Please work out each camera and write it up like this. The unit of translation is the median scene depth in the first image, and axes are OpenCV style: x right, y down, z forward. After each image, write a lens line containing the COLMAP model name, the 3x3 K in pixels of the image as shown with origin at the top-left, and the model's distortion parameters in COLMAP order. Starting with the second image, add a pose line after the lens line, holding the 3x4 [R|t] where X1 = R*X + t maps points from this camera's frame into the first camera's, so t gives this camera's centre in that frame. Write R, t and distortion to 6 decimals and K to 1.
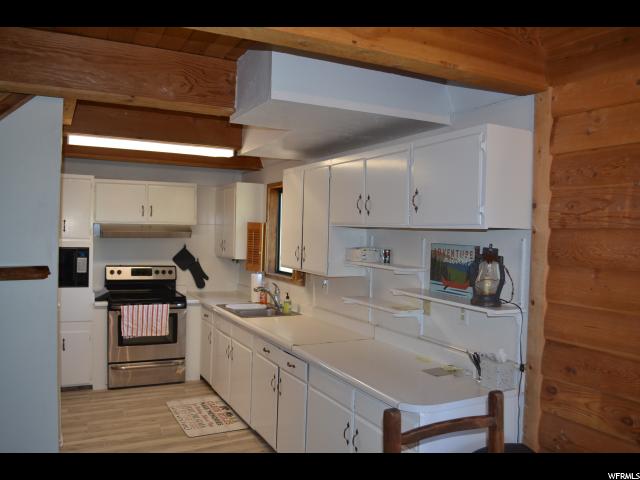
lens RADIAL K [[513.9, 0, 320.0], [0, 513.9, 240.0], [0, 0, 1]] dist [-0.062888, -0.004540]
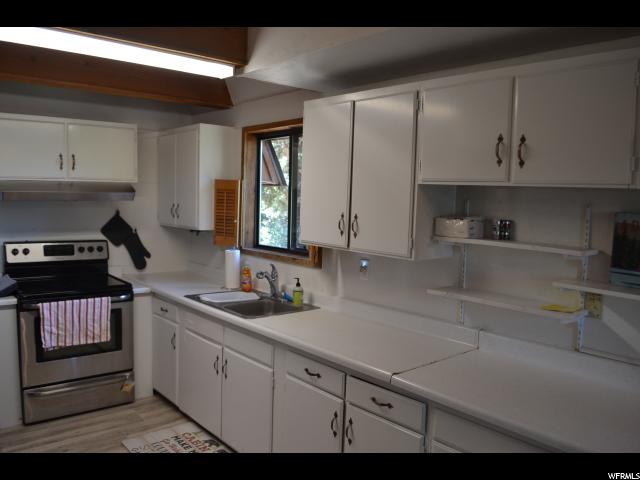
lens RADIAL K [[513.9, 0, 320.0], [0, 513.9, 240.0], [0, 0, 1]] dist [-0.062888, -0.004540]
pose [[0.972710, -0.017308, 0.231376, -0.175864], [-0.000288, 0.997123, 0.075801, -0.004112], [-0.232022, -0.073799, 0.969907, 0.266731]]
